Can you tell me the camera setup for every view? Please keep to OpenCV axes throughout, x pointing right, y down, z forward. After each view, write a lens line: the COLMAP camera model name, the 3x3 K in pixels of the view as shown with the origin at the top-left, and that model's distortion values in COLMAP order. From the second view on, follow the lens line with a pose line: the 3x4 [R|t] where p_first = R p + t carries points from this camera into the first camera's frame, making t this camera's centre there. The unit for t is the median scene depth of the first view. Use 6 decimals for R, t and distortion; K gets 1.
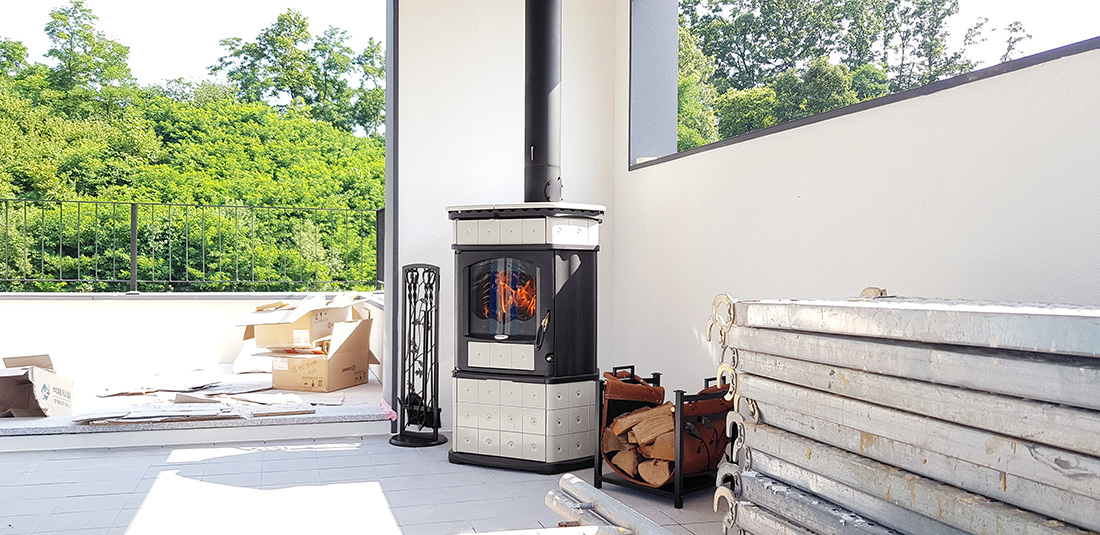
lens RADIAL K [[911.0, 0, 534.3], [0, 911.0, 271.8], [0, 0, 1]] dist [0.005925, -0.003451]
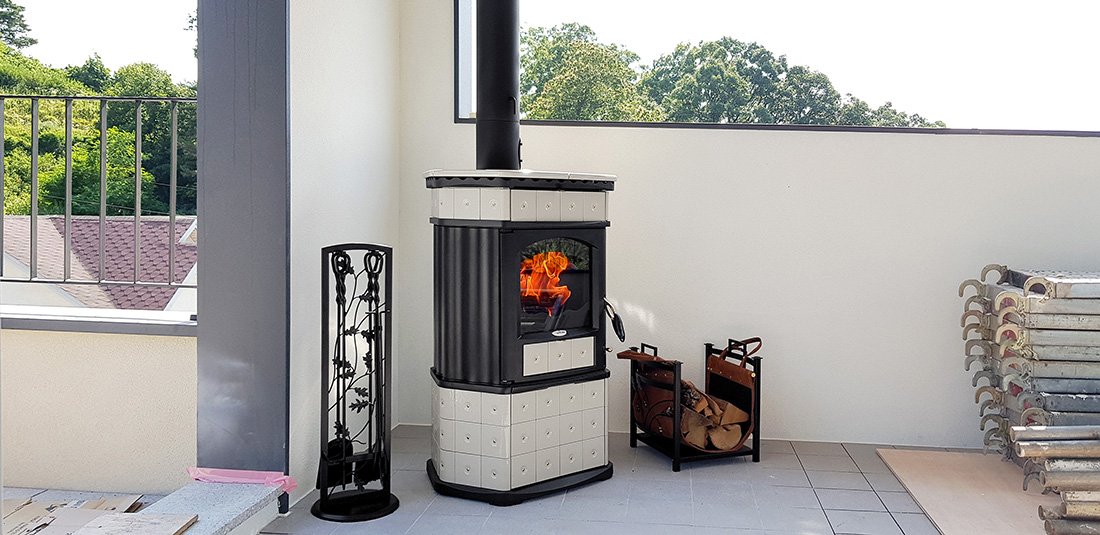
lens RADIAL K [[892.5, 0, 614.1], [0, 892.5, 190.9], [0, 0, 1]] dist [-0.007811, -0.001282]
pose [[0.311937, 0.005404, 0.950087, -0.669989], [-0.016867, 0.999858, -0.000149, -0.049314], [-0.949953, -0.015979, 0.311984, 0.593317]]
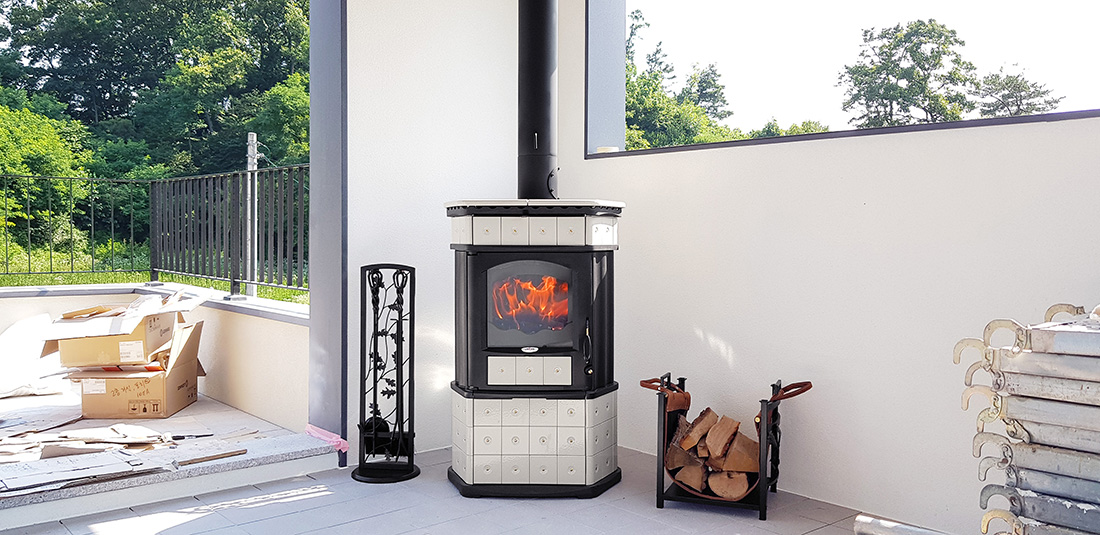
lens RADIAL K [[930.0, 0, 615.4], [0, 930.0, 245.3], [0, 0, 1]] dist [0.010378, -0.000224]
pose [[0.898130, -0.007714, 0.439663, -0.303459], [0.003702, 0.999943, 0.009982, -0.032799], [-0.439715, -0.007337, 0.898107, 0.125499]]
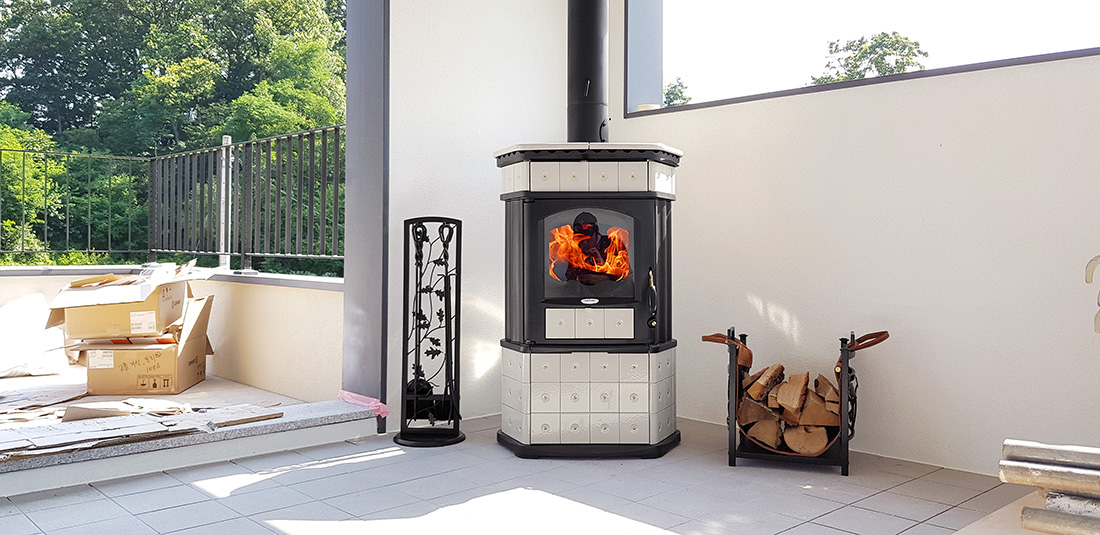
lens RADIAL K [[924.6, 0, 611.9], [0, 924.6, 212.0], [0, 0, 1]] dist [0.020893, -0.022959]
pose [[0.883019, 0.012171, 0.469179, -0.355981], [0.006842, 0.999224, -0.038799, 0.019191], [-0.469287, 0.037471, 0.882250, 0.195139]]
